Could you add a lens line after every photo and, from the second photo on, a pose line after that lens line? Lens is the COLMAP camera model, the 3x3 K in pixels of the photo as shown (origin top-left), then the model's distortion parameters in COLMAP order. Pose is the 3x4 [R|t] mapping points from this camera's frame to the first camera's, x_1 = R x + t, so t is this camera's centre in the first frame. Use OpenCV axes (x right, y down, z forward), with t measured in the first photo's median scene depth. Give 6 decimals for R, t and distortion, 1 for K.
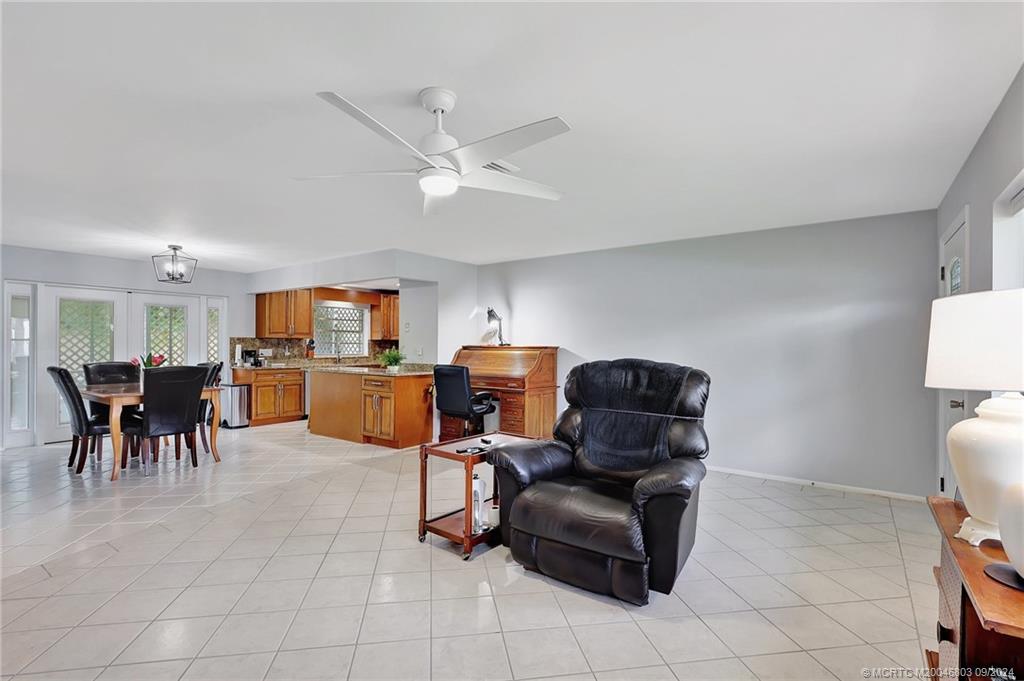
lens RADIAL K [[481.8, 0, 510.2], [0, 481.8, 335.9], [0, 0, 1]] dist [0.000071, -0.000112]
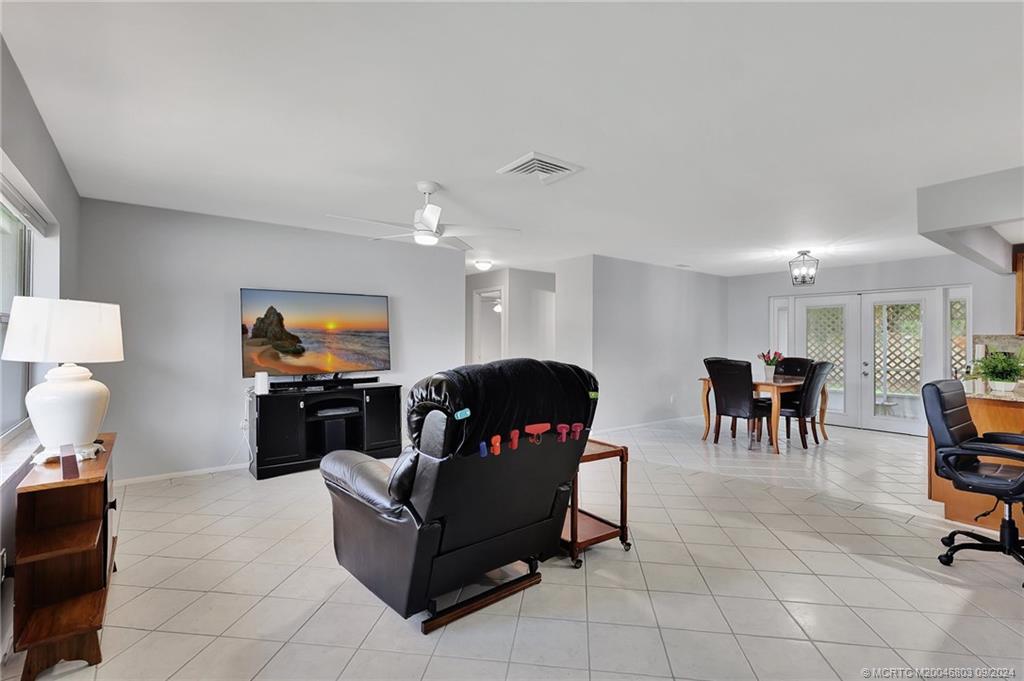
lens RADIAL K [[481.8, 0, 510.2], [0, 481.8, 335.9], [0, 0, 1]] dist [0.000071, -0.000112]
pose [[-0.284190, -0.018228, -0.958595, 0.378740], [0.011397, 0.999684, -0.022388, 0.013216], [0.958700, -0.017288, -0.283893, 0.496349]]
